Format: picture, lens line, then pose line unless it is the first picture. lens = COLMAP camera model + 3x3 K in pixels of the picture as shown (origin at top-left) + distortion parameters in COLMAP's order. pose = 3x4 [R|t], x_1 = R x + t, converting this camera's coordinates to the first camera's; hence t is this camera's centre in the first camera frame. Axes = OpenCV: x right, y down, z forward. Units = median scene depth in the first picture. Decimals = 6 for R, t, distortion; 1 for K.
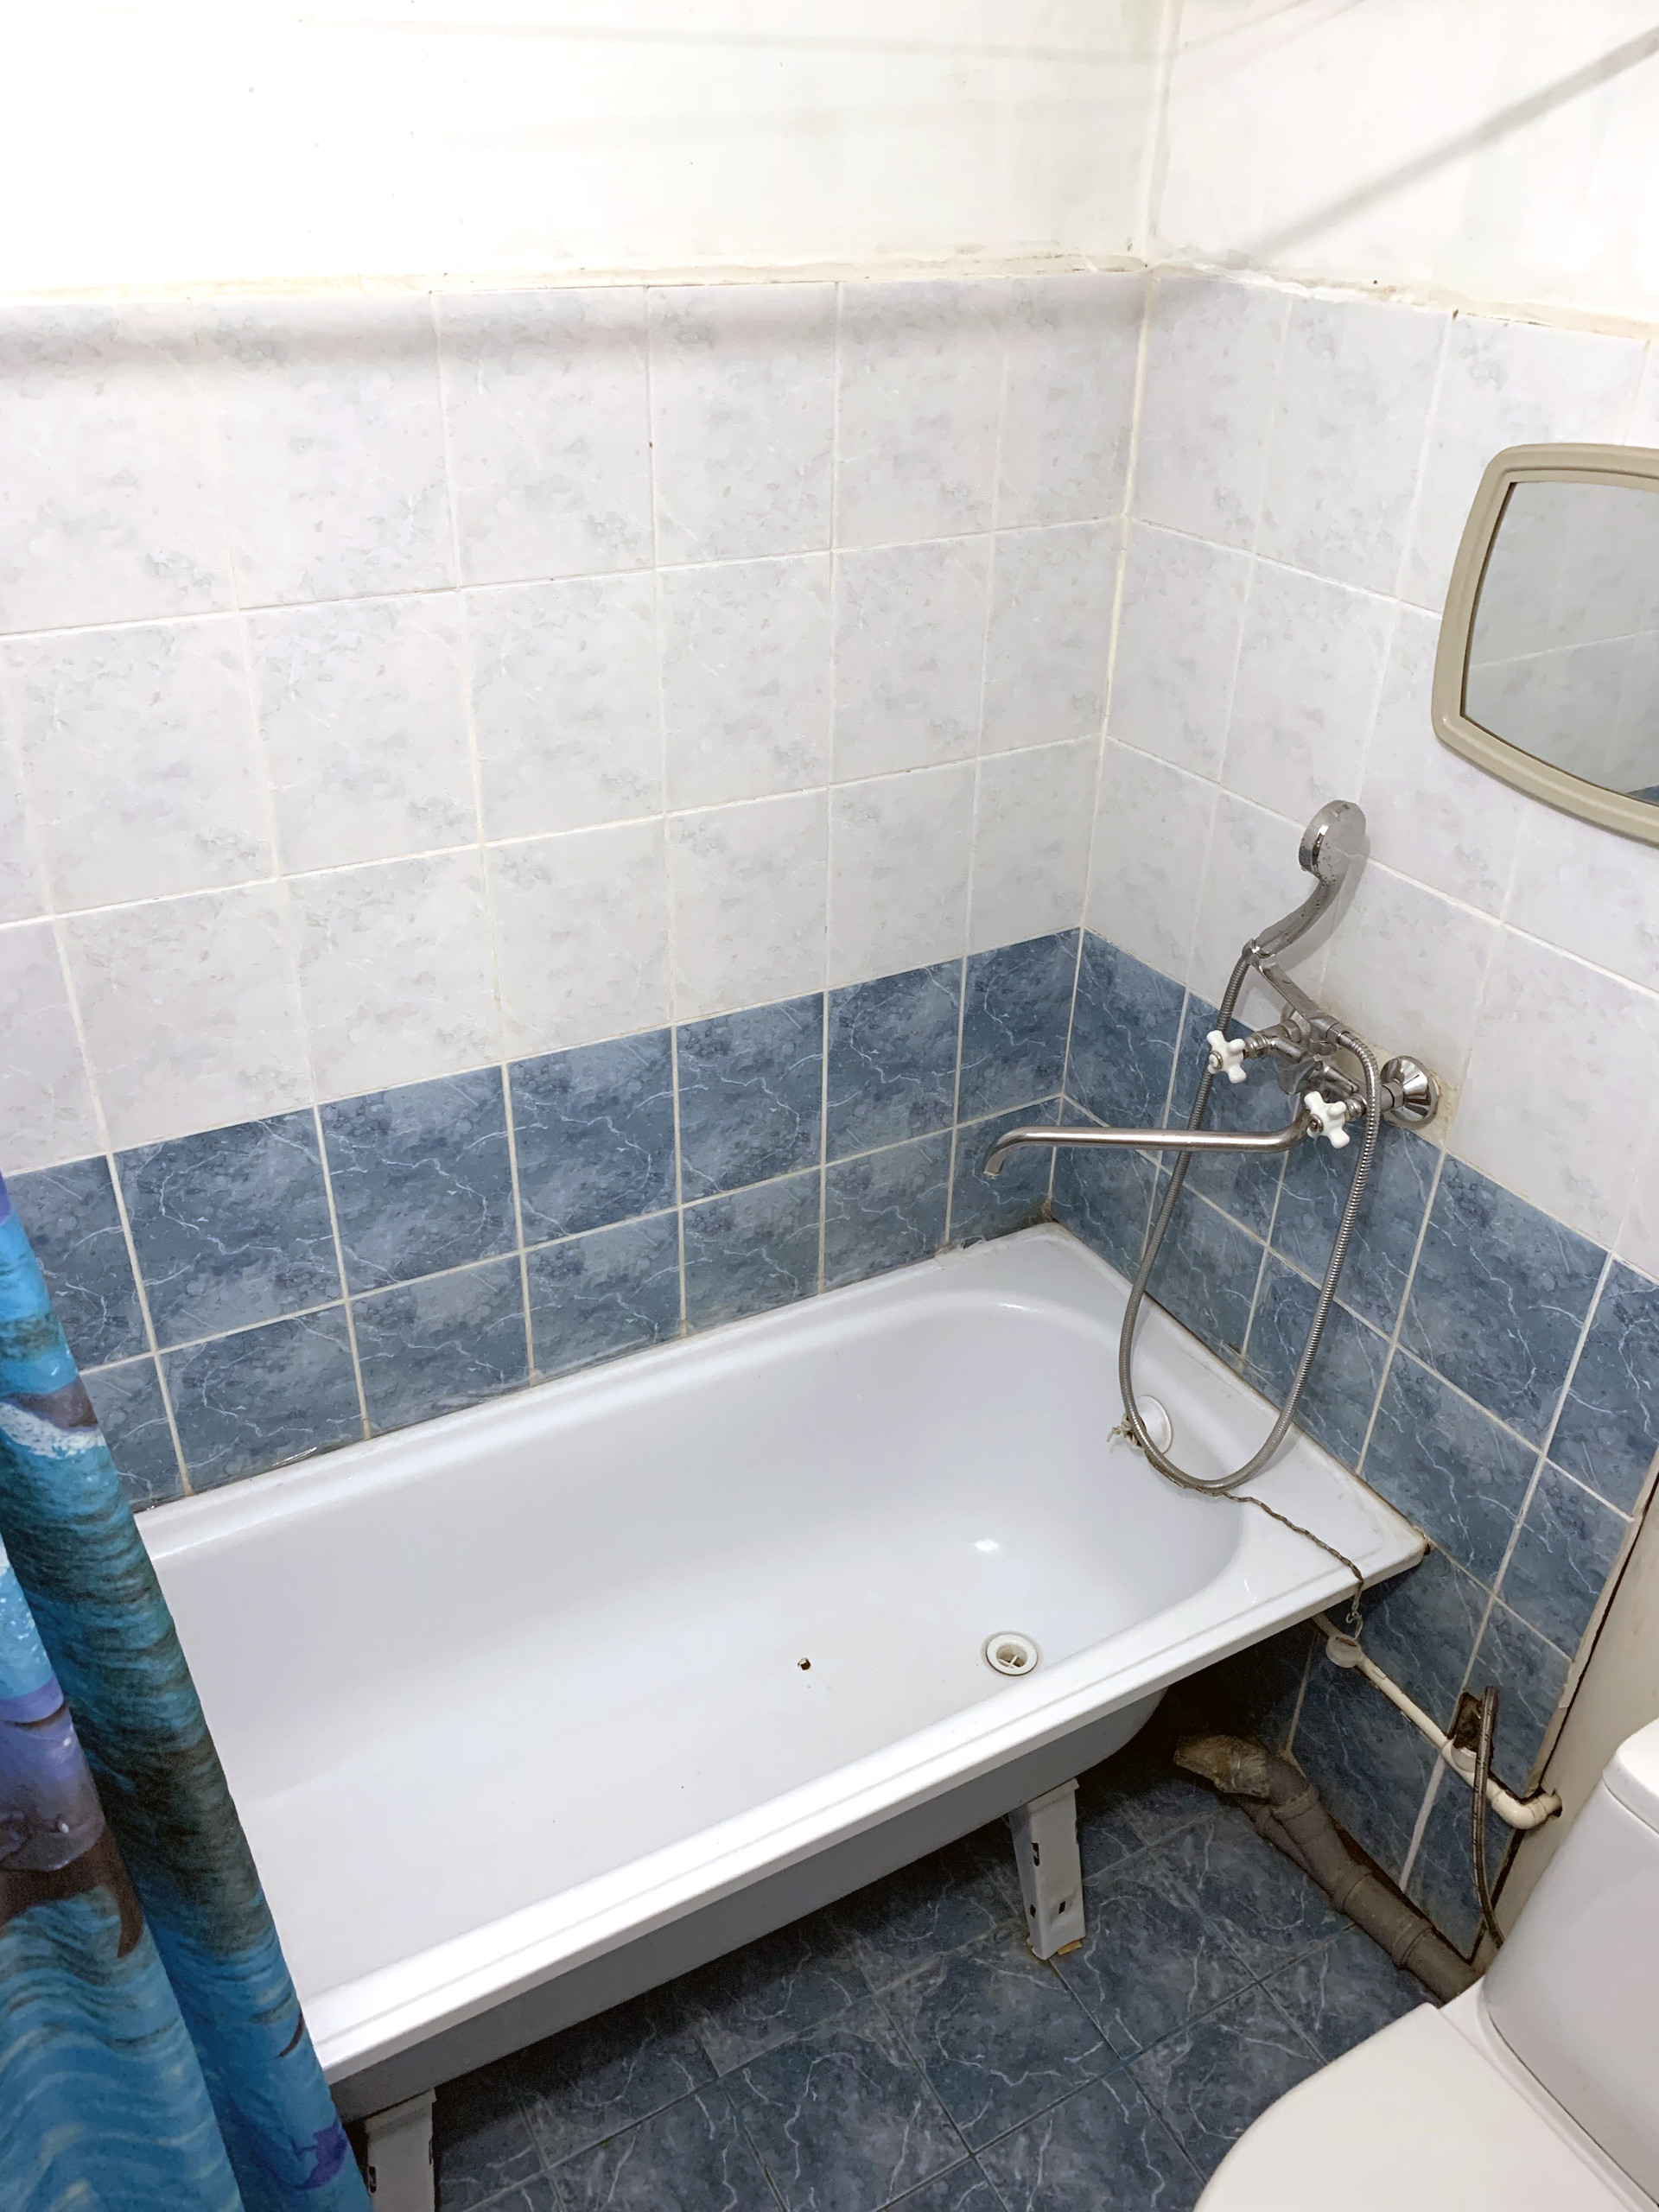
lens RADIAL K [[1690.5, 0, 829.5], [0, 1690.5, 1106.0], [0, 0, 1]] dist [0.109513, -0.186849]
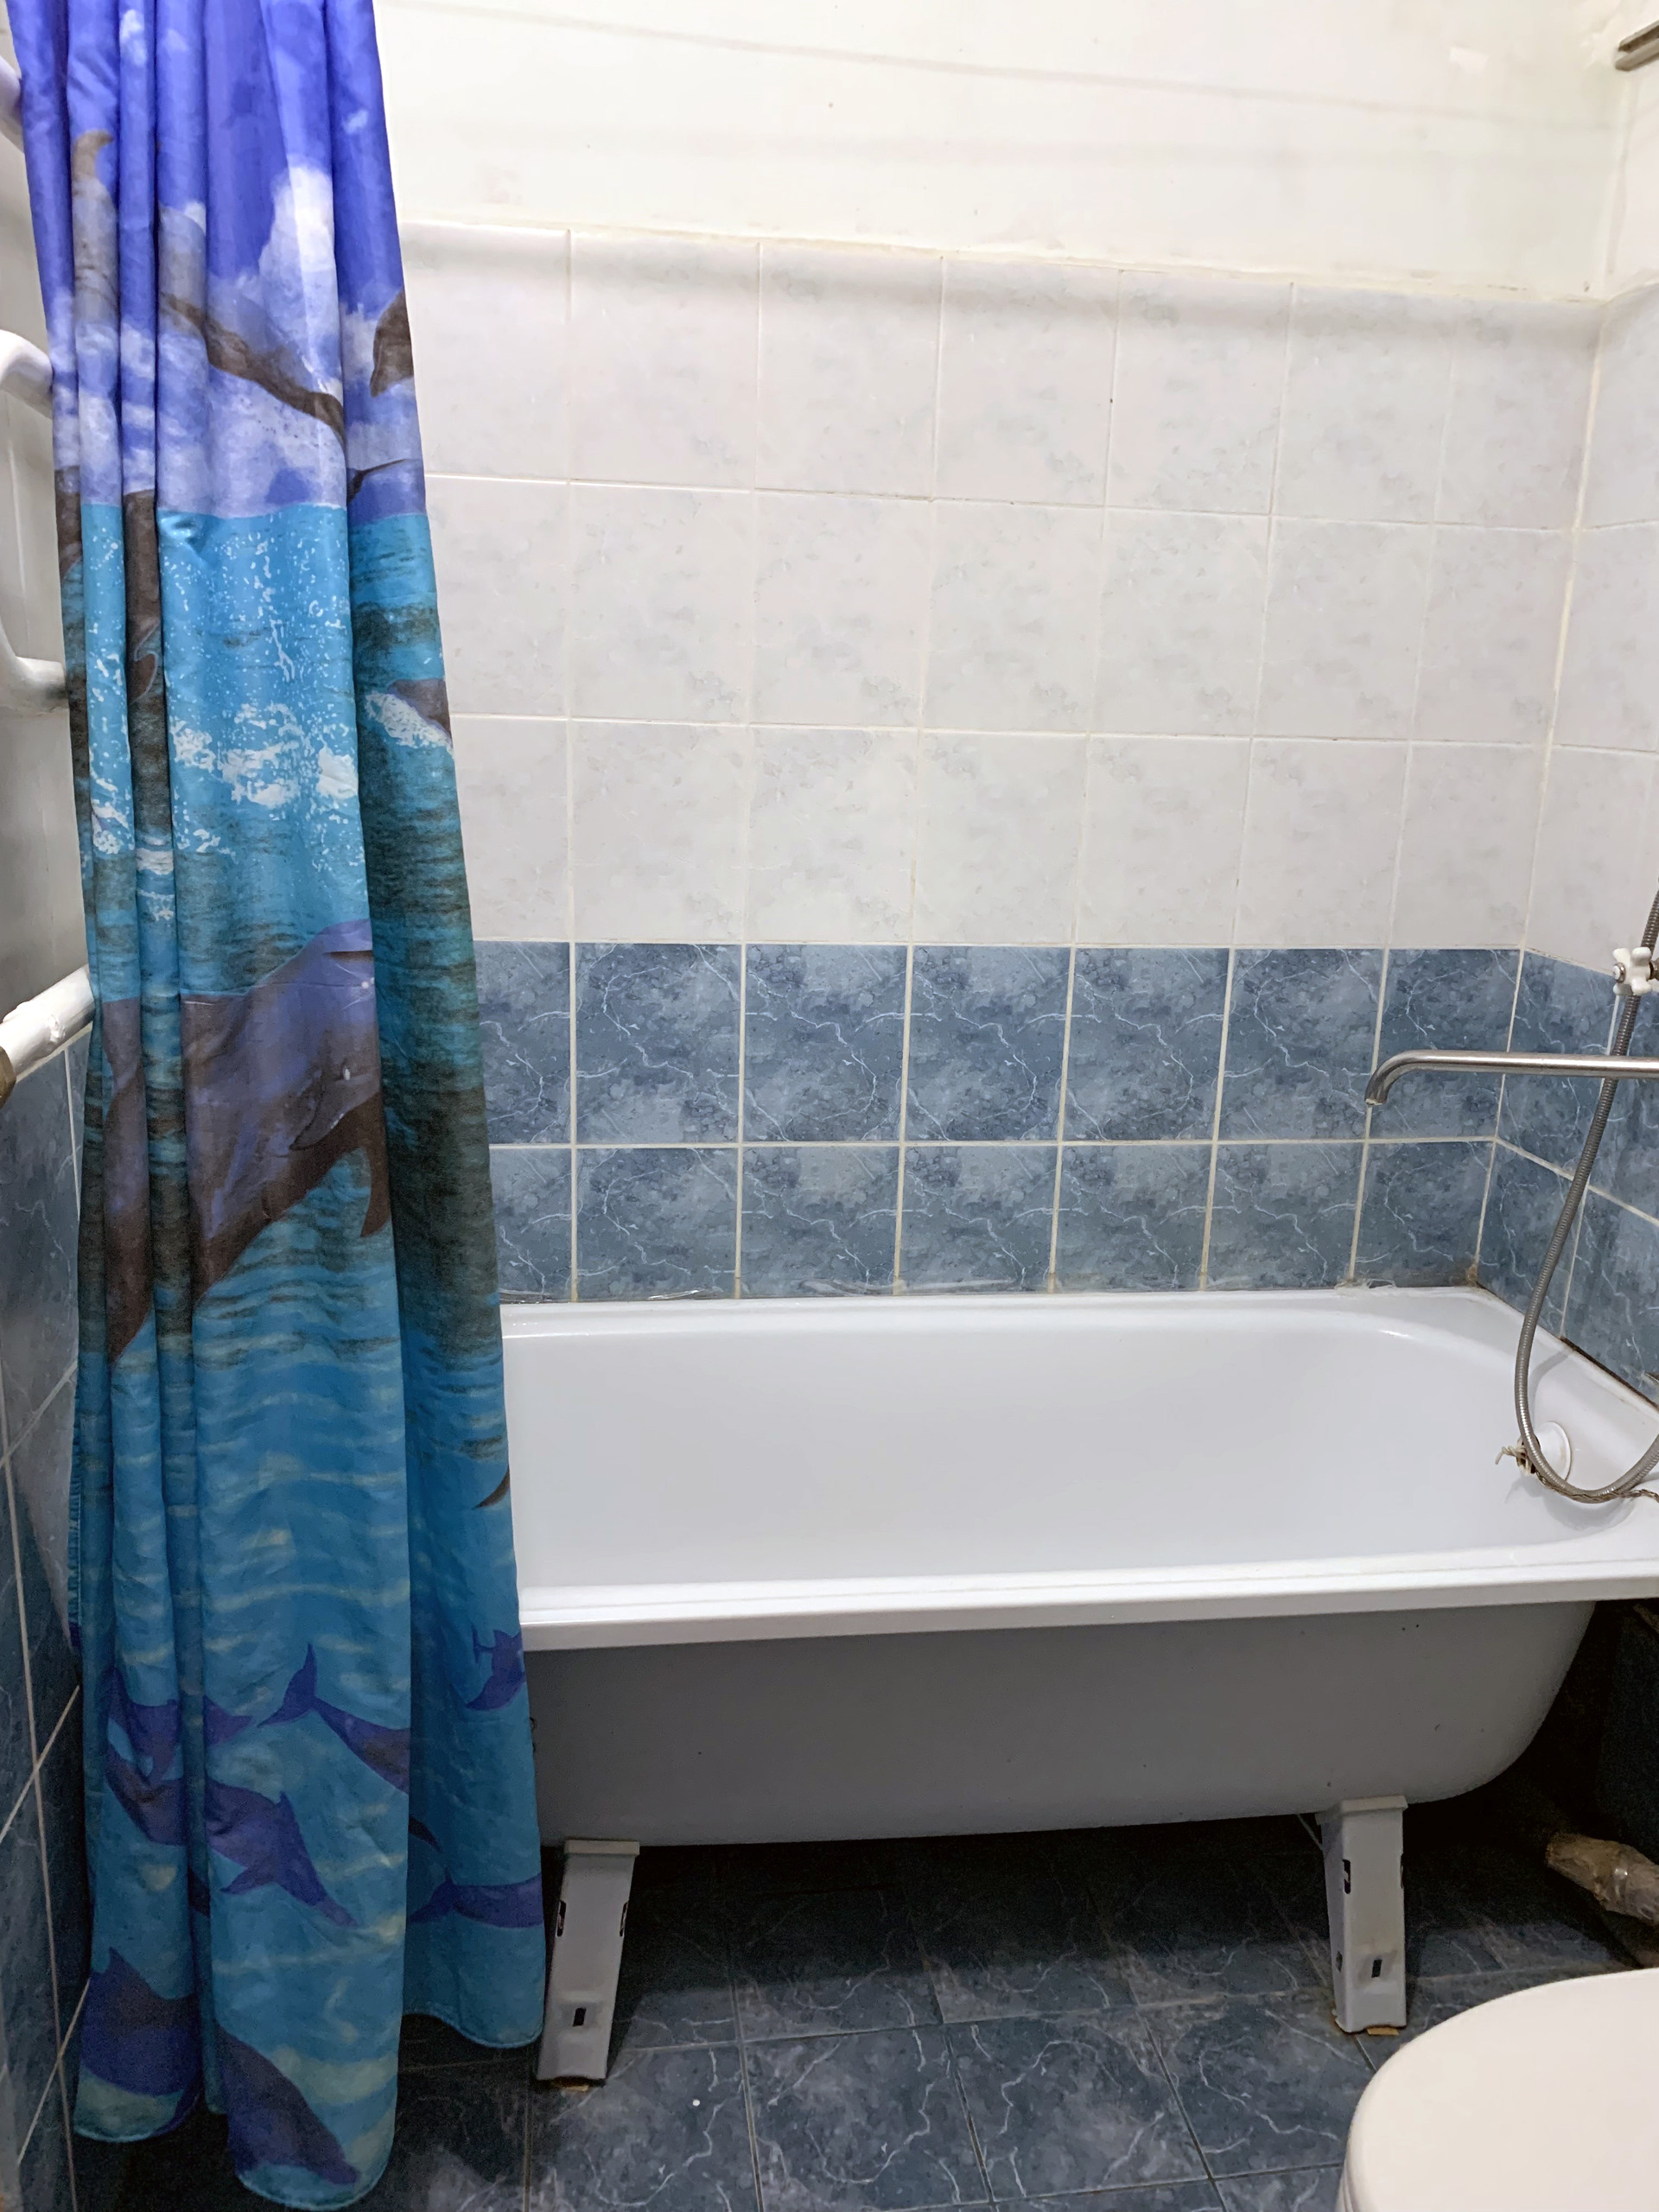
lens RADIAL K [[1695.7, 0, 821.8], [0, 1695.7, 1110.9], [0, 0, 1]] dist [0.056224, -0.080182]
pose [[0.930751, 0.094762, -0.353161, 0.148800], [-0.195997, 0.944658, -0.263072, 0.367321], [0.308687, 0.314073, 0.897814, 0.027239]]
